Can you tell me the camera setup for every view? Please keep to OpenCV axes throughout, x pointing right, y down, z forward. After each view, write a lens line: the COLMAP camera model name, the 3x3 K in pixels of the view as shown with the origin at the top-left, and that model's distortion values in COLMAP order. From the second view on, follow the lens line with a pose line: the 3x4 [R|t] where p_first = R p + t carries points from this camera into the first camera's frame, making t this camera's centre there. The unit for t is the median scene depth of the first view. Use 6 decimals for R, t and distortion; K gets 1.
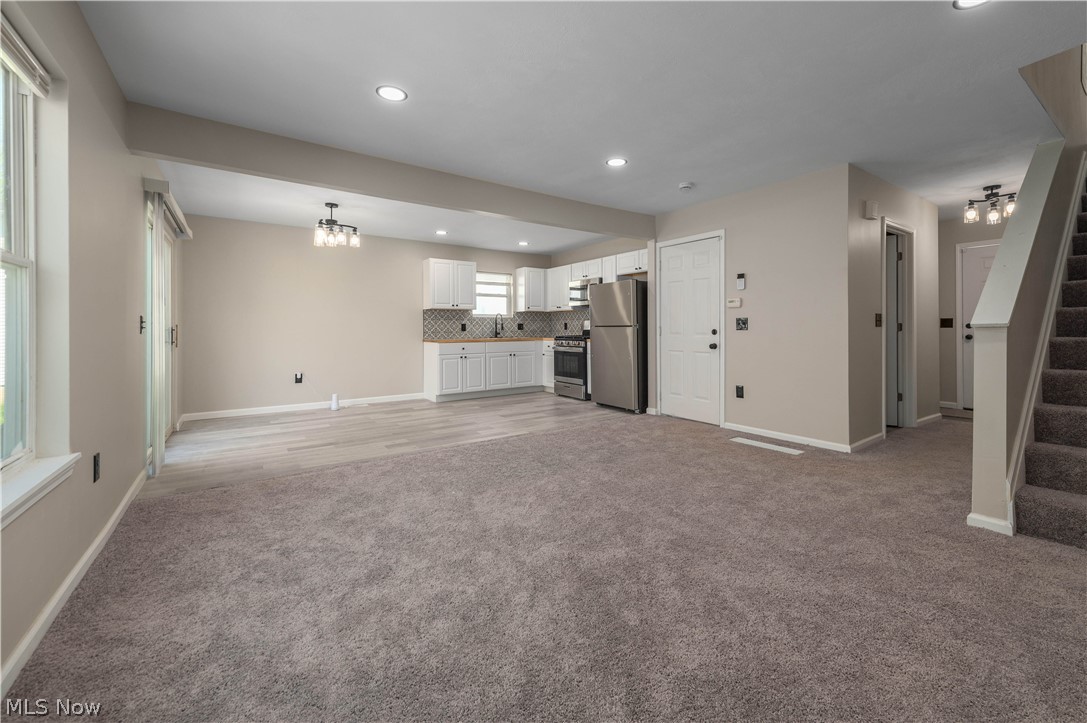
lens RADIAL K [[434.7, 0, 553.4], [0, 434.7, 339.9], [0, 0, 1]] dist [0.010048, -0.000163]
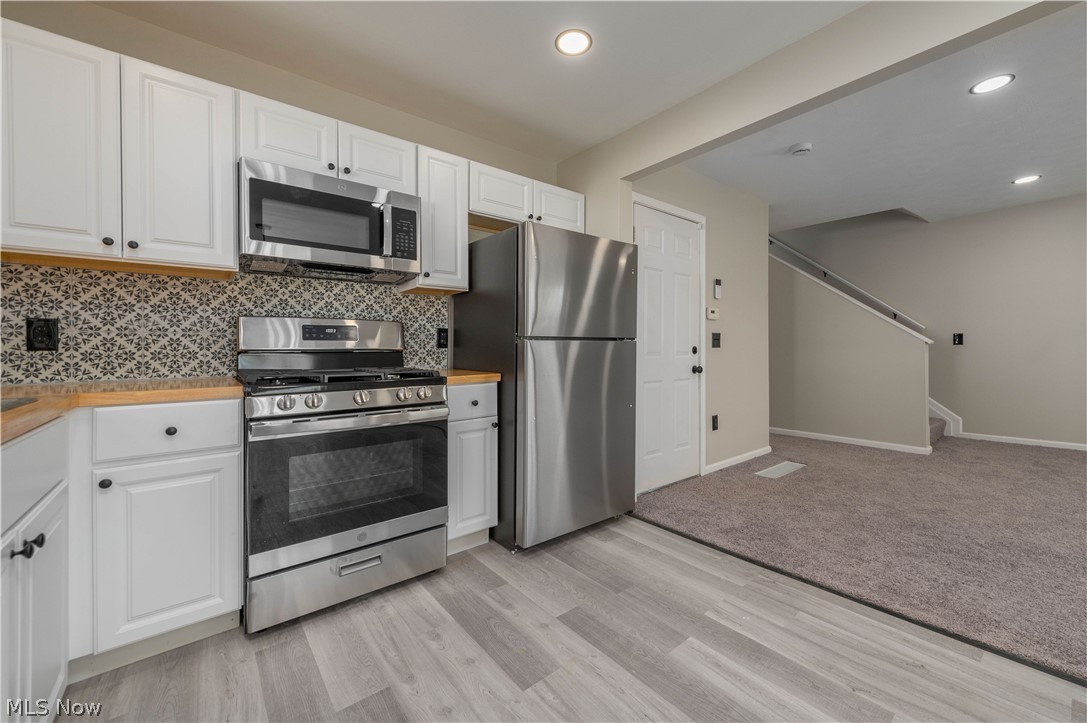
lens RADIAL K [[434.6, 0, 560.3], [0, 434.6, 353.9], [0, 0, 1]] dist [0.011041, -0.000024]
pose [[-0.079750, -0.002259, 0.996812, -0.252872], [0.034646, 0.999387, 0.005037, -0.017154], [-0.996213, 0.034937, -0.079623, 0.932977]]
